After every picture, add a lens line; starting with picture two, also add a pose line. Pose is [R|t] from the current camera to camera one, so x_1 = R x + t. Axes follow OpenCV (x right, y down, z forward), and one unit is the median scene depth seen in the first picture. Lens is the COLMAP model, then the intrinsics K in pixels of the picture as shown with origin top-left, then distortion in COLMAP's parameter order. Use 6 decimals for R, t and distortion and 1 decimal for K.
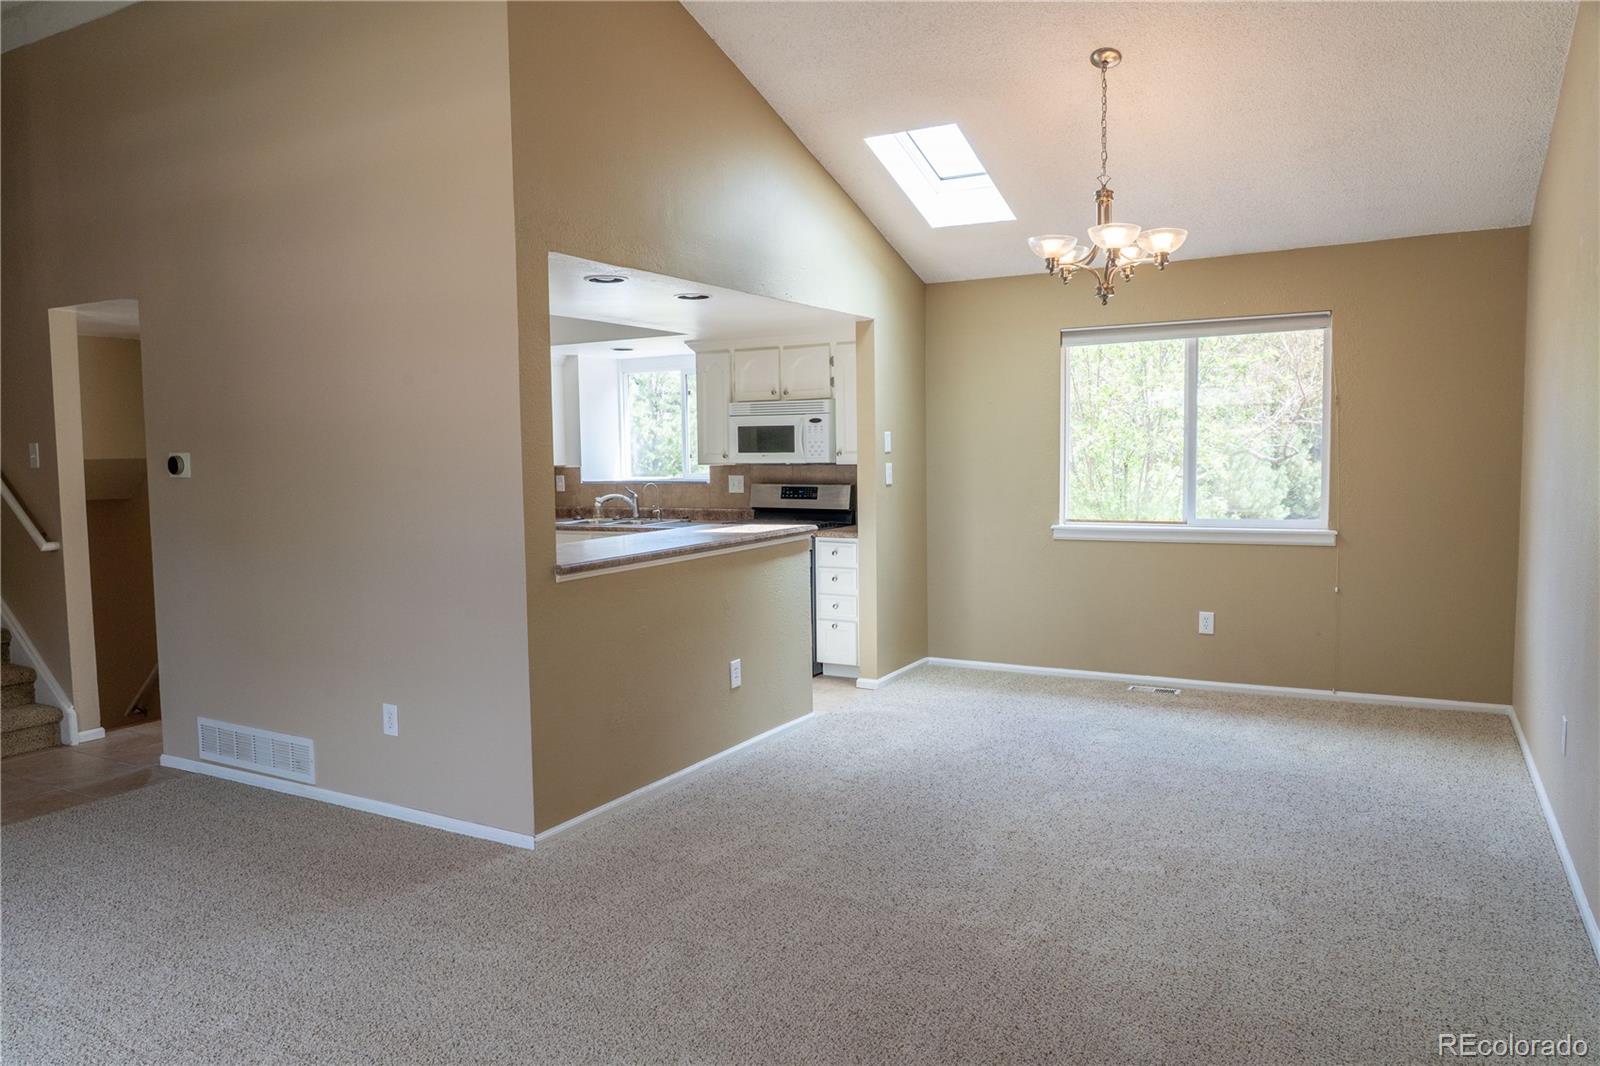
lens RADIAL K [[1084.4, 0, 800.0], [0, 1084.4, 533.0], [0, 0, 1]] dist [-0.016346, 0.010108]
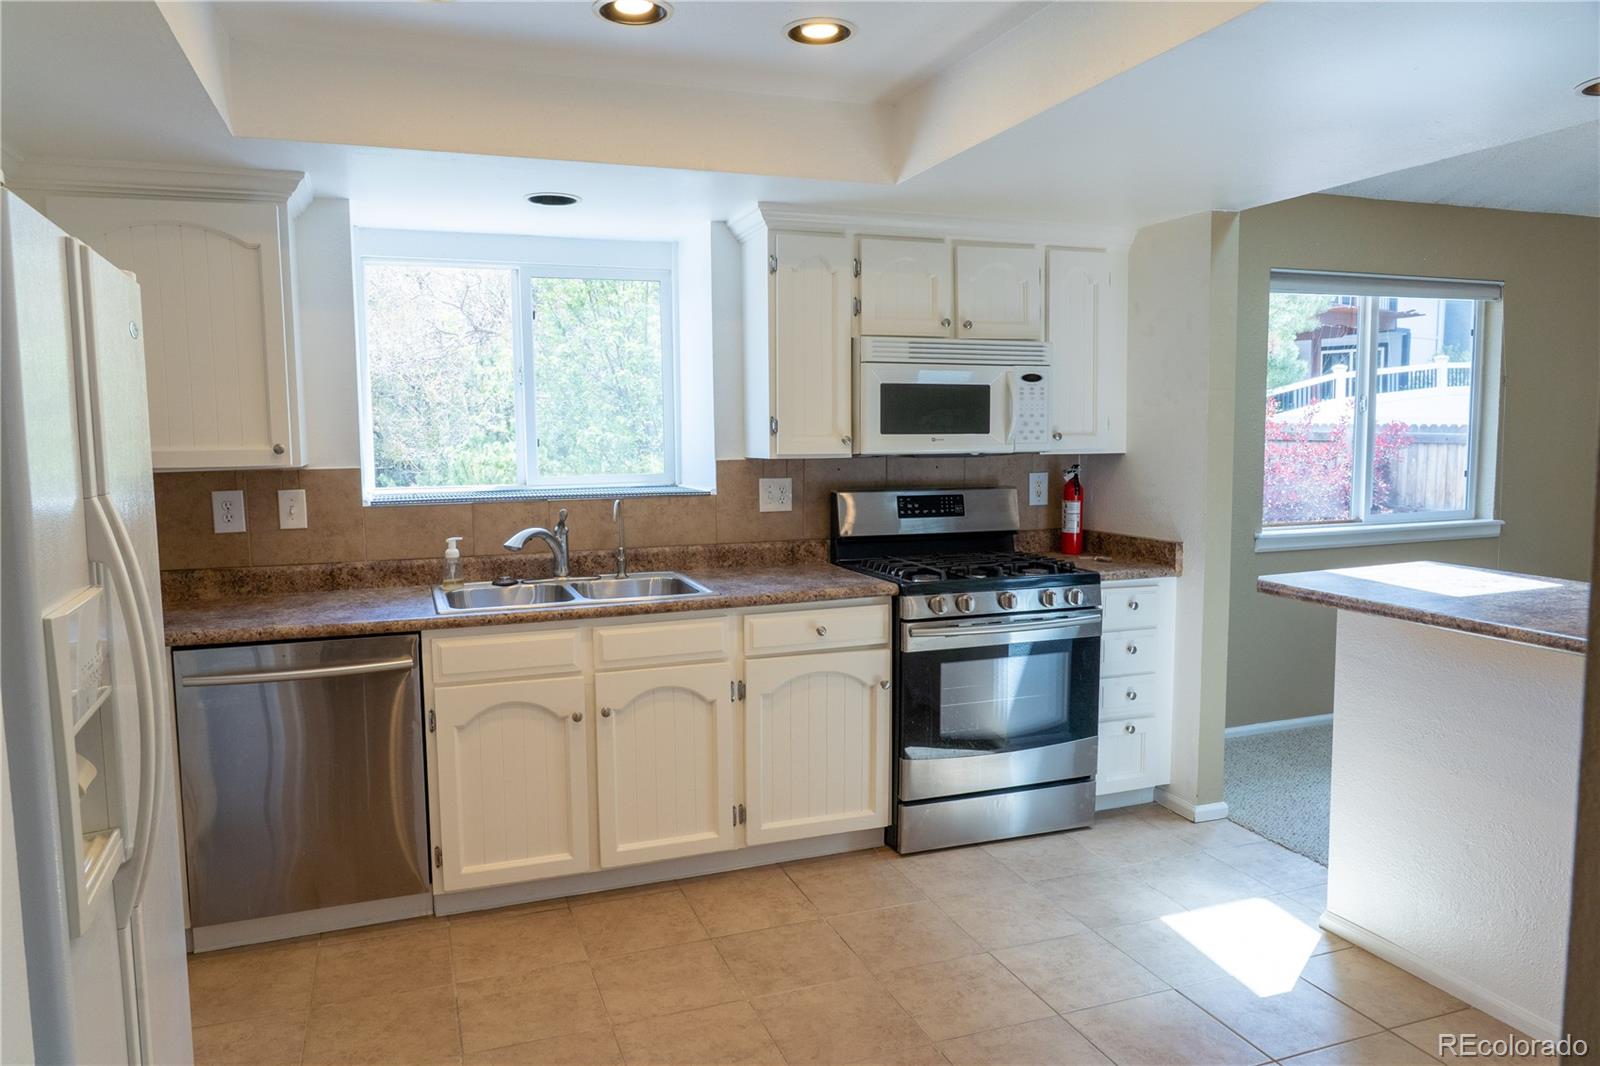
lens RADIAL K [[1084.4, 0, 800.0], [0, 1084.4, 533.0], [0, 0, 1]] dist [-0.016346, 0.010108]
pose [[0.643420, -0.063772, 0.762852, -0.471888], [0.058031, 0.997720, 0.034460, -0.045805], [-0.763311, 0.022096, 0.645654, 0.680153]]
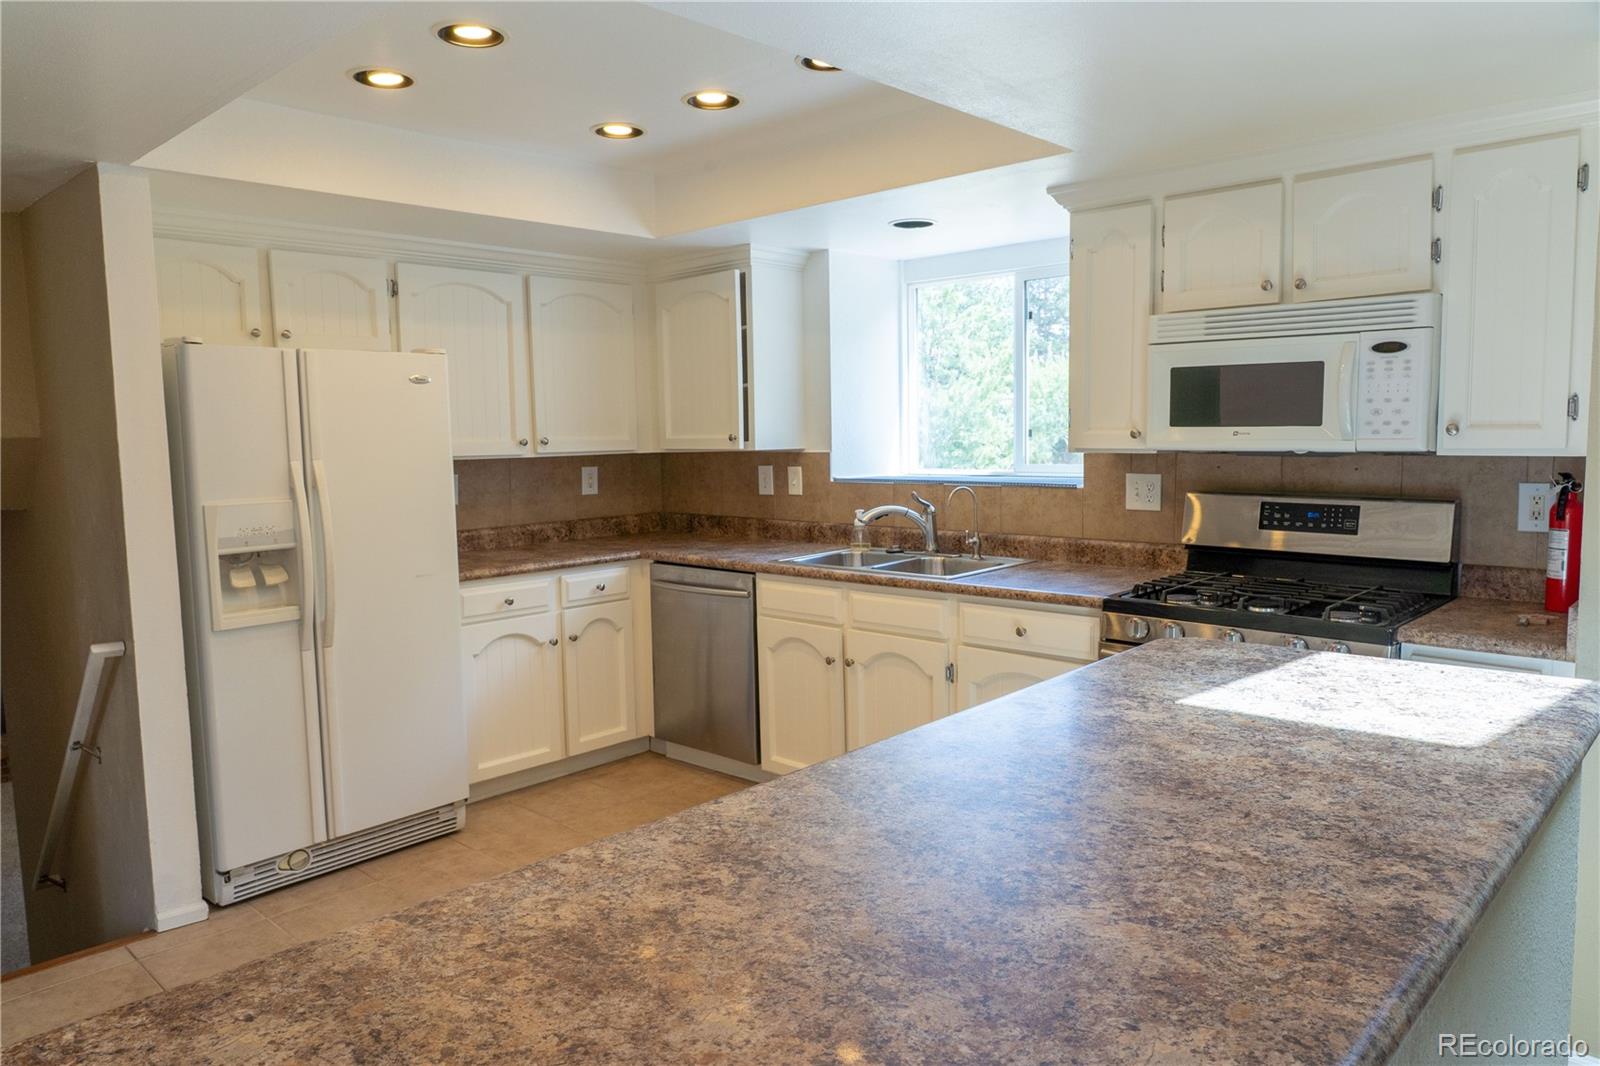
lens RADIAL K [[1084.4, 0, 800.0], [0, 1084.4, 533.0], [0, 0, 1]] dist [-0.016346, 0.010108]
pose [[0.970815, 0.022735, -0.238749, -0.095440], [-0.016964, 0.999513, 0.026199, -0.038340], [0.239229, -0.021384, 0.970728, 0.517547]]
